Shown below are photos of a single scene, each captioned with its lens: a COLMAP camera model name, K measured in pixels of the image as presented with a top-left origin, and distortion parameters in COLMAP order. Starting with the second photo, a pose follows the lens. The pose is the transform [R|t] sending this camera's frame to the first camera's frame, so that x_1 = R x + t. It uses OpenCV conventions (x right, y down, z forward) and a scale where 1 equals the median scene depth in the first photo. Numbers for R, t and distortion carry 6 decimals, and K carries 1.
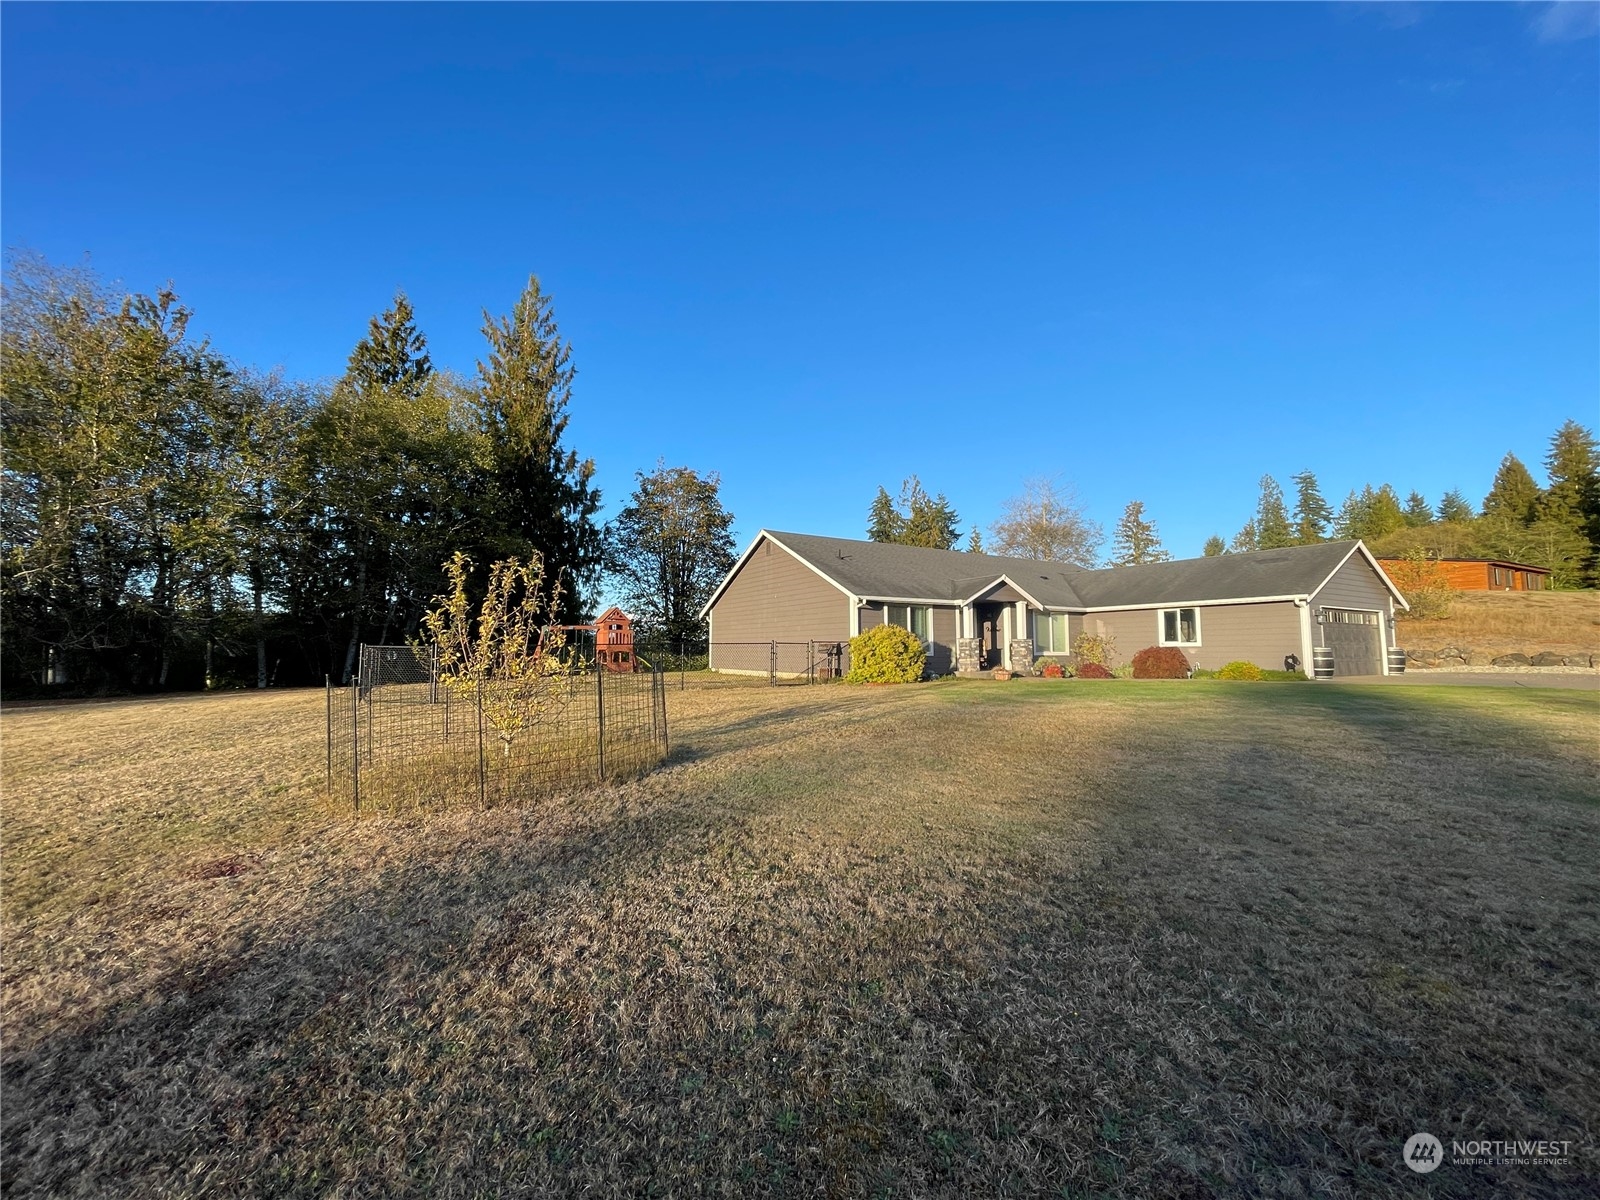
lens RADIAL K [[644.4, 0, 800.0], [0, 644.4, 600.0], [0, 0, 1]] dist [-0.001927, -0.000110]
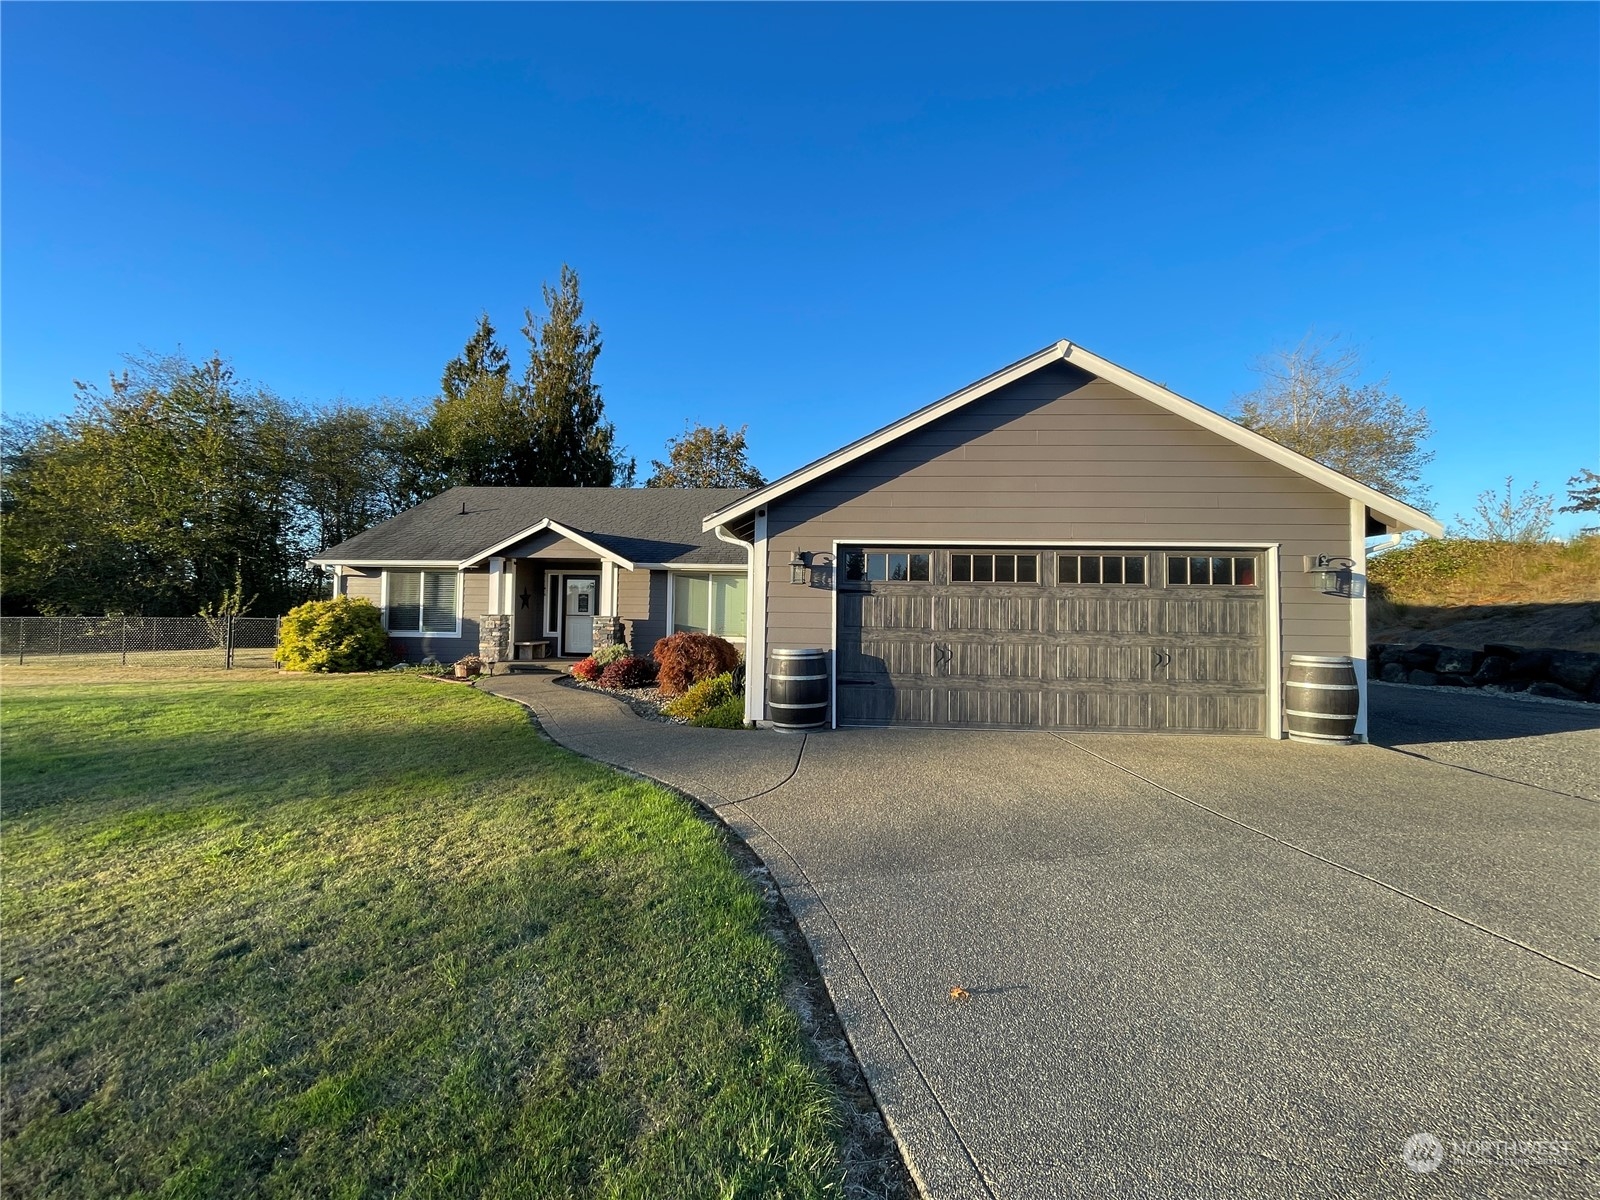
lens RADIAL K [[644.4, 0, 800.0], [0, 644.4, 600.0], [0, 0, 1]] dist [-0.001927, -0.000110]
pose [[0.823491, -0.001878, -0.567326, 0.705391], [0.027410, 0.998958, 0.036479, 0.020933], [0.566666, -0.045591, 0.822685, 0.468283]]
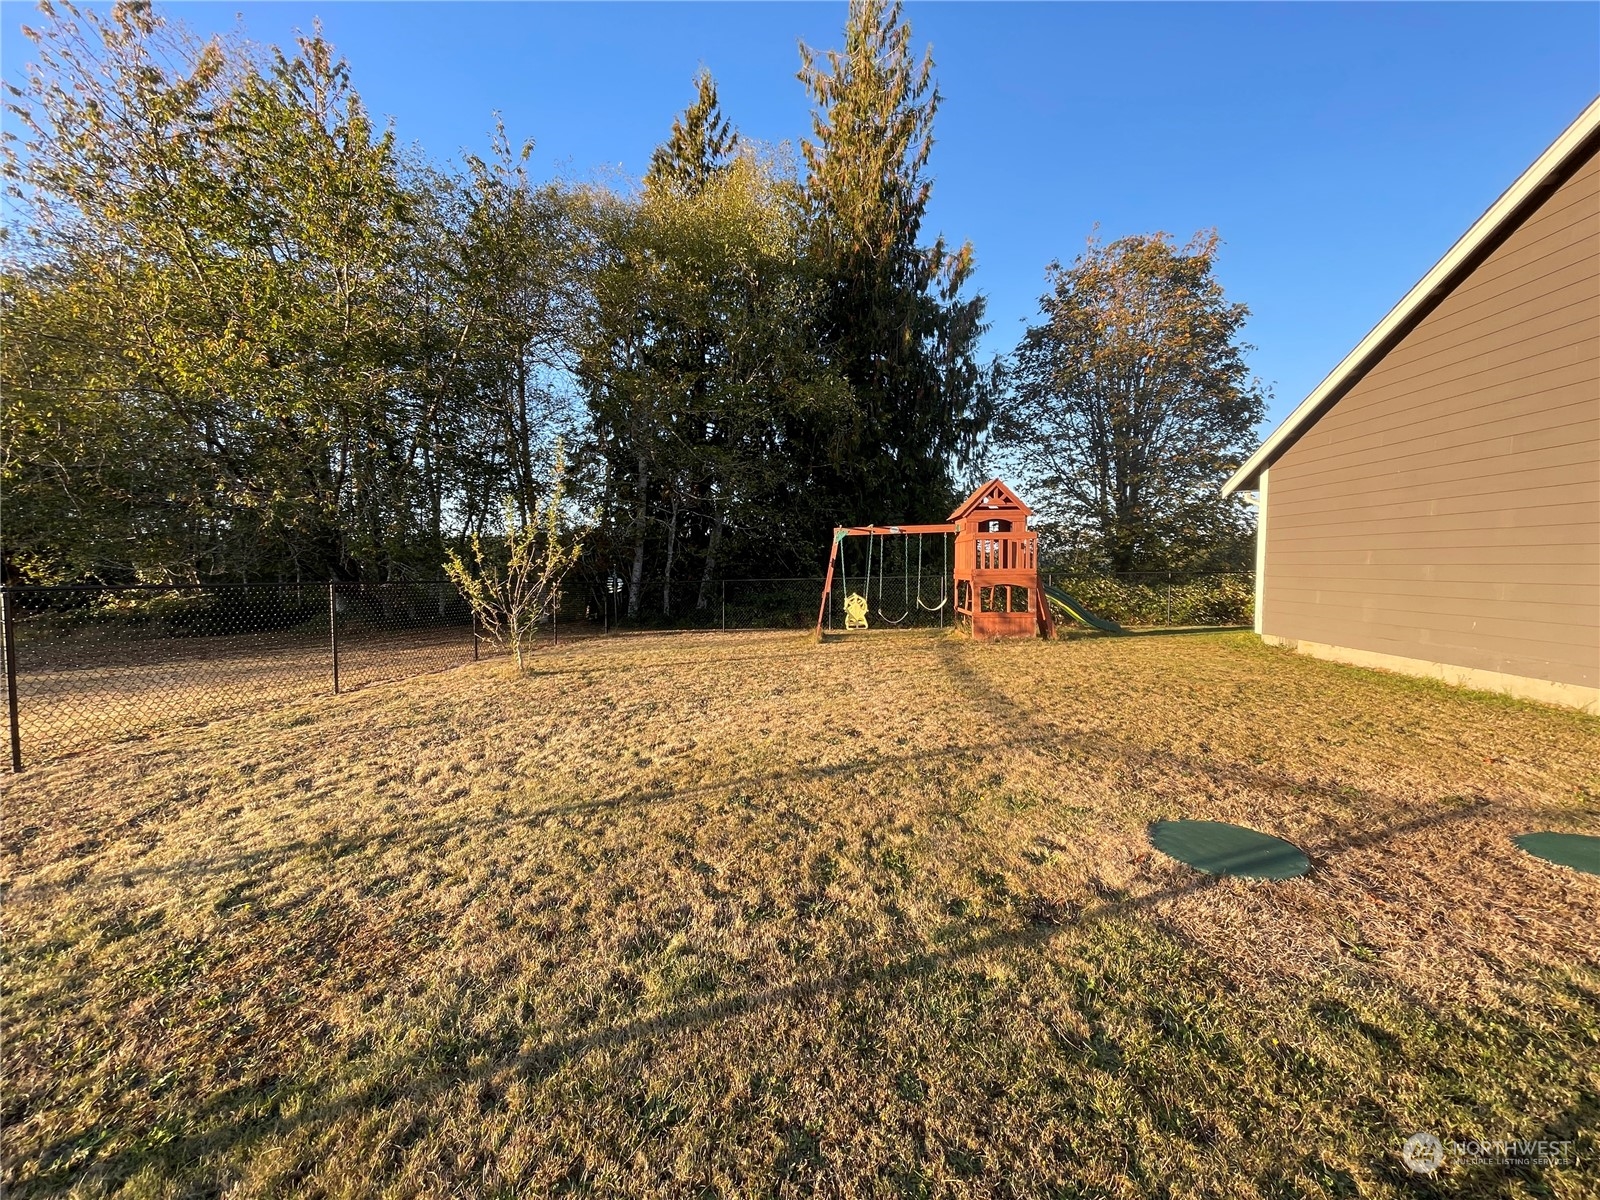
lens RADIAL K [[644.4, 0, 800.0], [0, 644.4, 600.0], [0, 0, 1]] dist [-0.001927, -0.000110]
pose [[0.815609, 0.031324, -0.577755, -0.145856], [0.043442, 0.992400, 0.115132, 0.035730], [0.576970, -0.119001, 0.808050, 0.579939]]
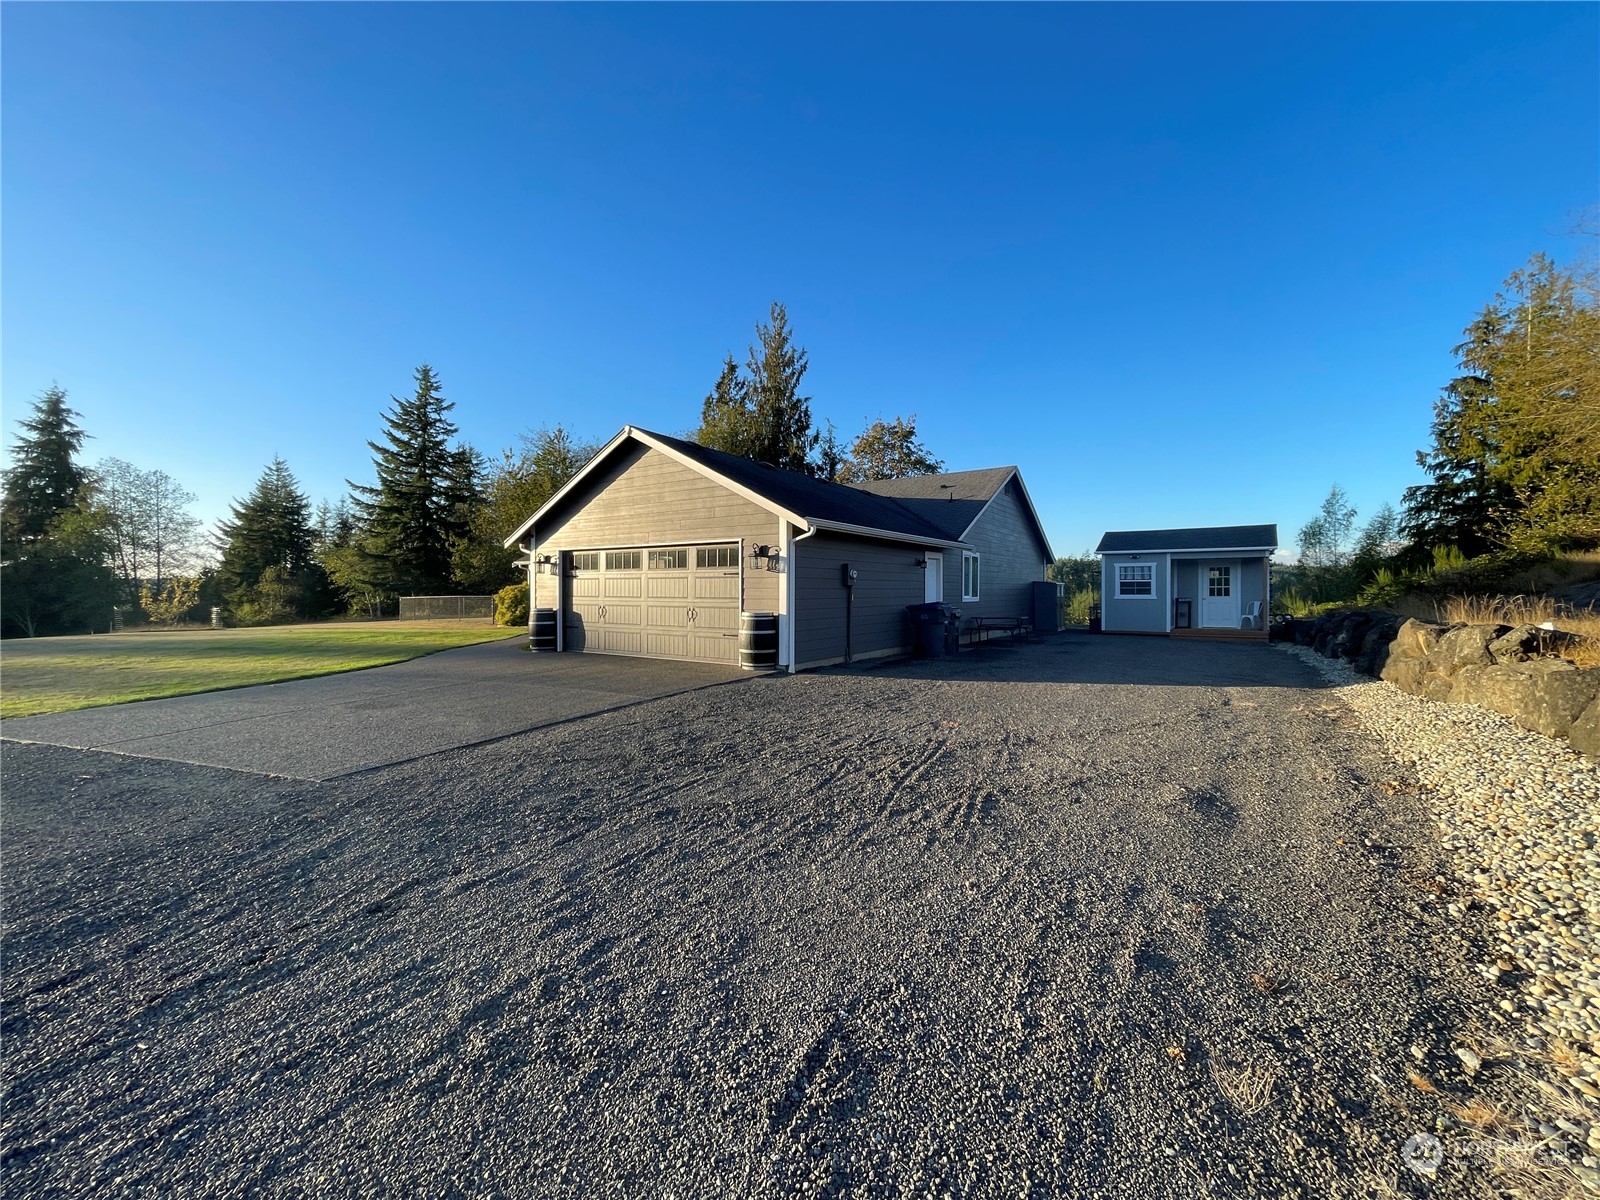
lens RADIAL K [[644.4, 0, 800.0], [0, 644.4, 600.0], [0, 0, 1]] dist [-0.001927, -0.000110]
pose [[0.425697, 0.014190, -0.904755, 1.080581], [0.067367, 0.996605, 0.047327, 0.034129], [0.902355, -0.081097, 0.423296, 0.650429]]
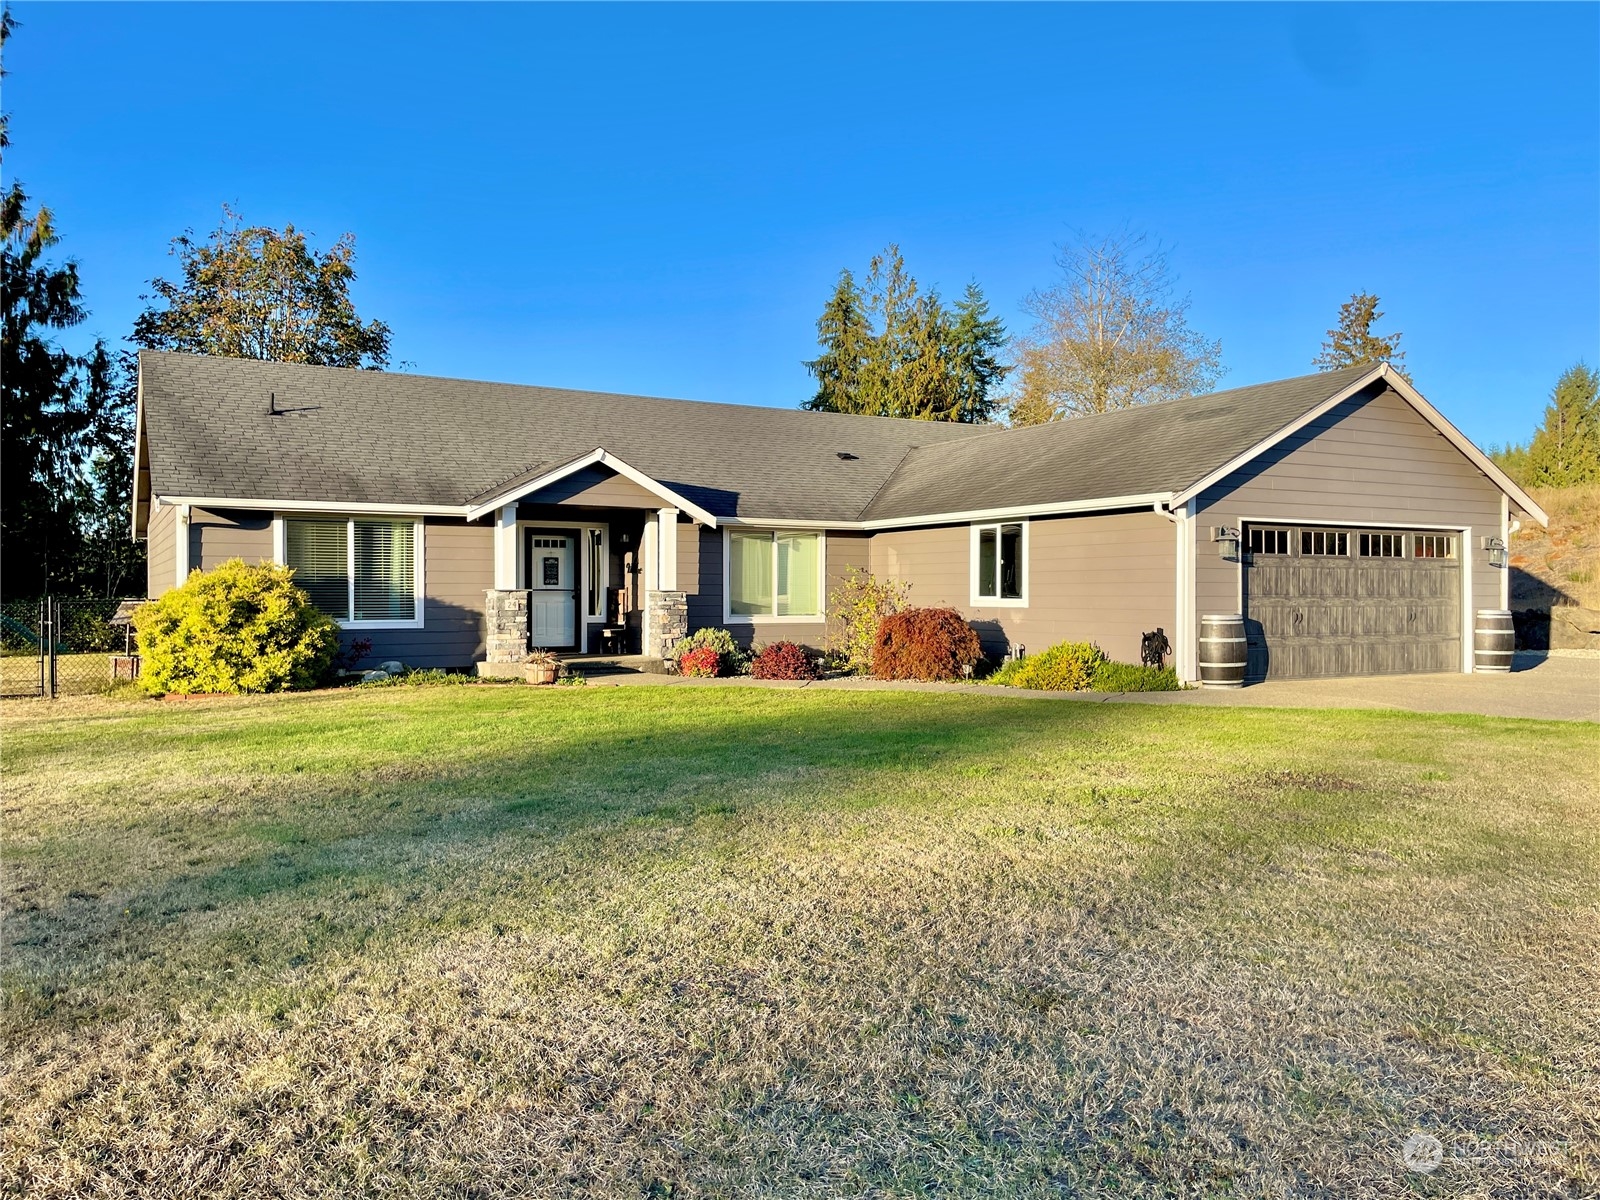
lens RADIAL K [[1222.2, 0, 800.0], [0, 1222.2, 600.0], [0, 0, 1]] dist [0.034083, -0.001200]
pose [[0.999340, 0.001148, -0.036299, 0.380375], [0.001832, 0.996634, 0.081958, -0.002874], [0.036271, -0.081970, 0.995975, 0.114591]]
